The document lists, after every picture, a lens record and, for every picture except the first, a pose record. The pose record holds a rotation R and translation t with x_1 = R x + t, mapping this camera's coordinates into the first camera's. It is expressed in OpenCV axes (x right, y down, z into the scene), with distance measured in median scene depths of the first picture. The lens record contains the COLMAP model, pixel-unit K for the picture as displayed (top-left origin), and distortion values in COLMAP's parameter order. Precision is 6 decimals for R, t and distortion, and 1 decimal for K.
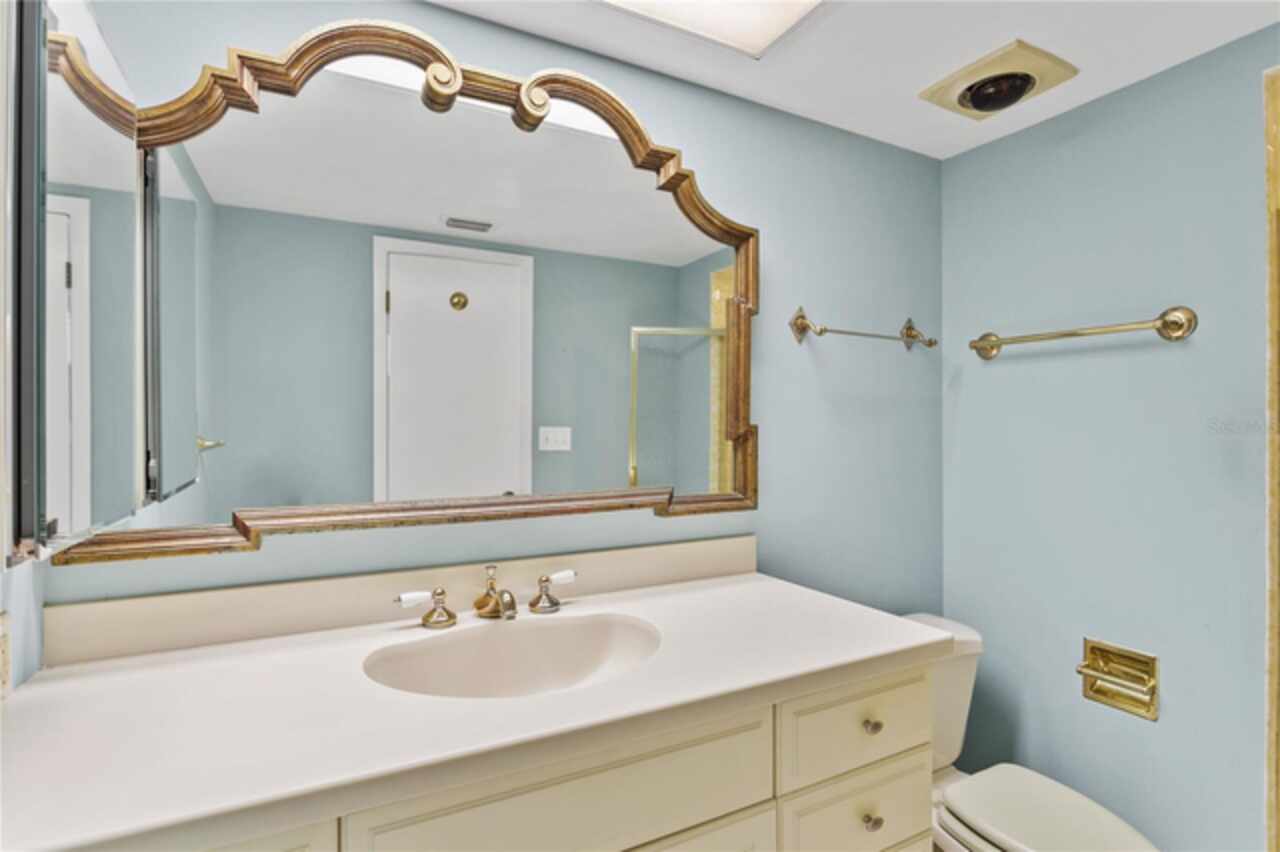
lens RADIAL K [[608.8, 0, 638.5], [0, 608.8, 429.3], [0, 0, 1]] dist [-0.017703, 0.003156]
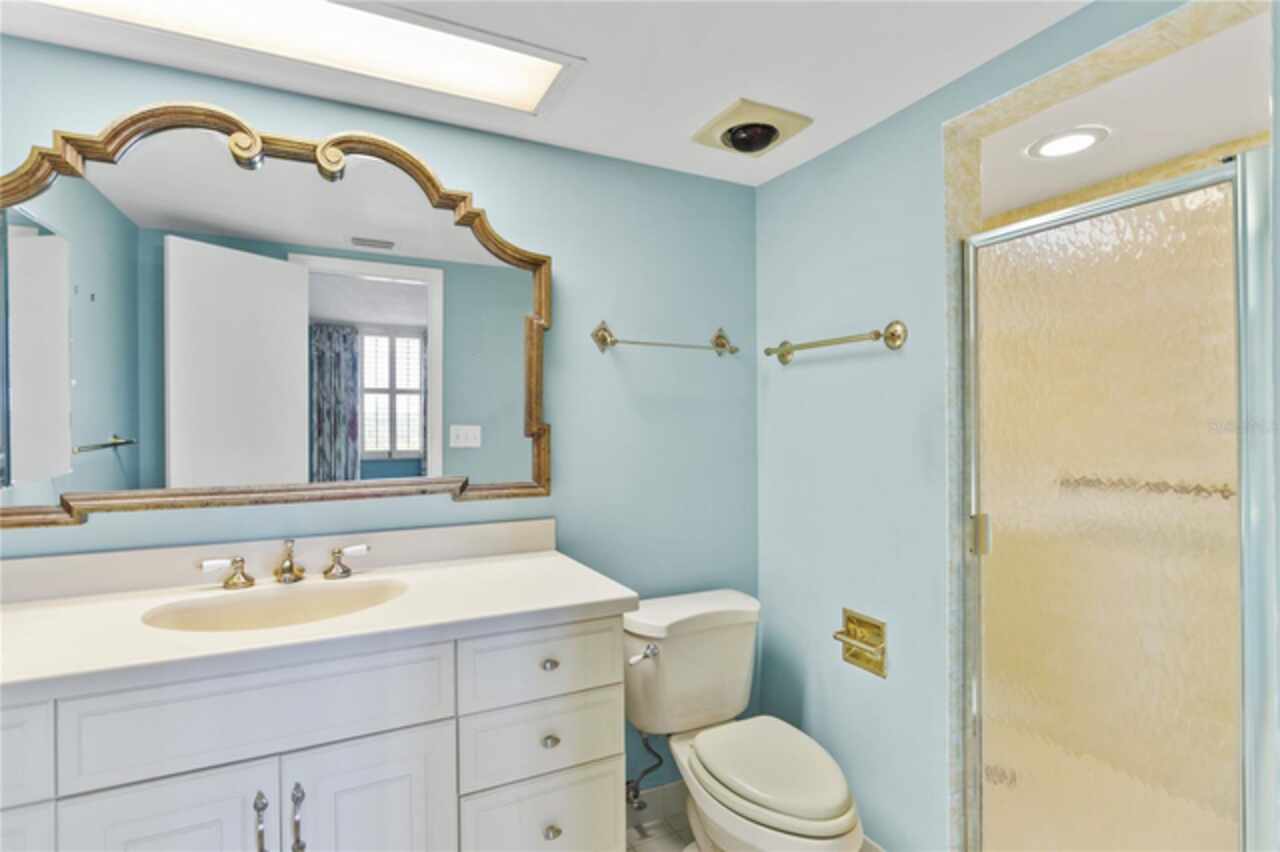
lens RADIAL K [[608.8, 0, 638.2], [0, 608.8, 422.3], [0, 0, 1]] dist [-0.017703, 0.003156]
pose [[0.999904, -0.004485, -0.013134, 0.410978], [0.004392, 0.999965, -0.007074, -0.000571], [0.013166, 0.007016, 0.999889, -0.180696]]
